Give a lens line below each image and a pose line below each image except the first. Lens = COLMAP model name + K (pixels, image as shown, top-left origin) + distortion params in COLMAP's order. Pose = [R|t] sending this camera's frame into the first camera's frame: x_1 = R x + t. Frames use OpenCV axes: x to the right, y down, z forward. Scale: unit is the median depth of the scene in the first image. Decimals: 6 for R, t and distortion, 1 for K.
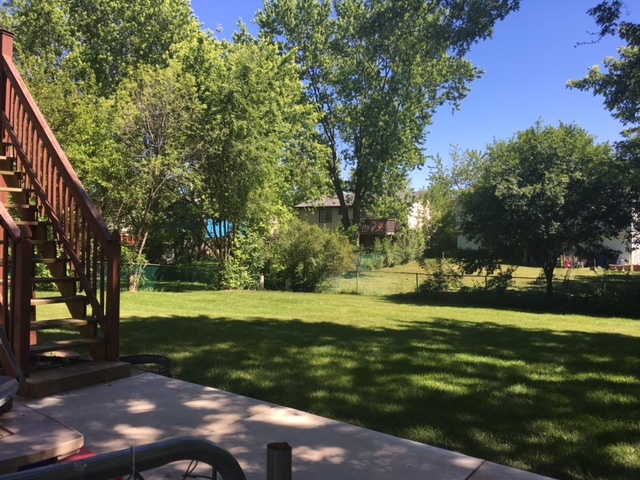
lens RADIAL K [[550.2, 0, 320.0], [0, 550.2, 240.0], [0, 0, 1]] dist [0.107824, -0.144683]
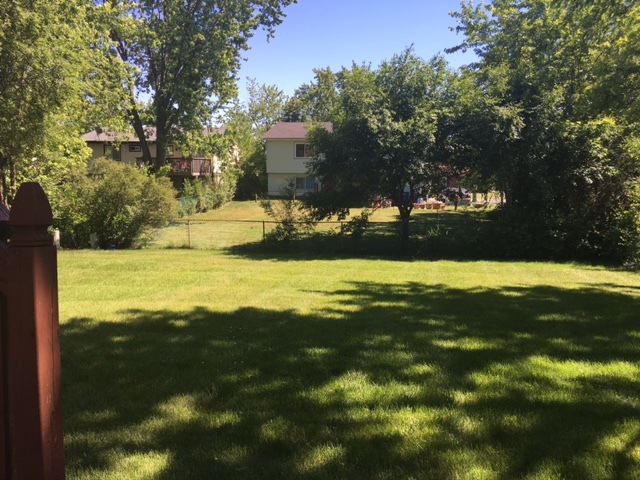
lens RADIAL K [[540.6, 0, 320.0], [0, 540.6, 240.0], [0, 0, 1]] dist [0.061534, -0.138861]
pose [[0.910522, -0.053166, 0.410029, -0.089981], [0.007535, 0.993667, 0.112112, -0.004284], [-0.413393, -0.098990, 0.905156, 0.184267]]
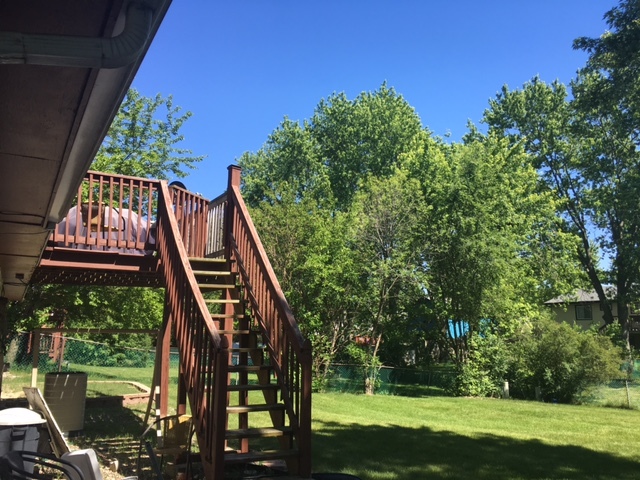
lens RADIAL K [[550.2, 0, 320.0], [0, 550.2, 240.0], [0, 0, 1]] dist [0.107824, -0.144683]
pose [[0.905178, -0.083099, -0.416830, 0.020882], [0.008304, 0.983972, -0.178130, -0.003624], [0.424951, 0.157778, 0.891360, 0.020924]]
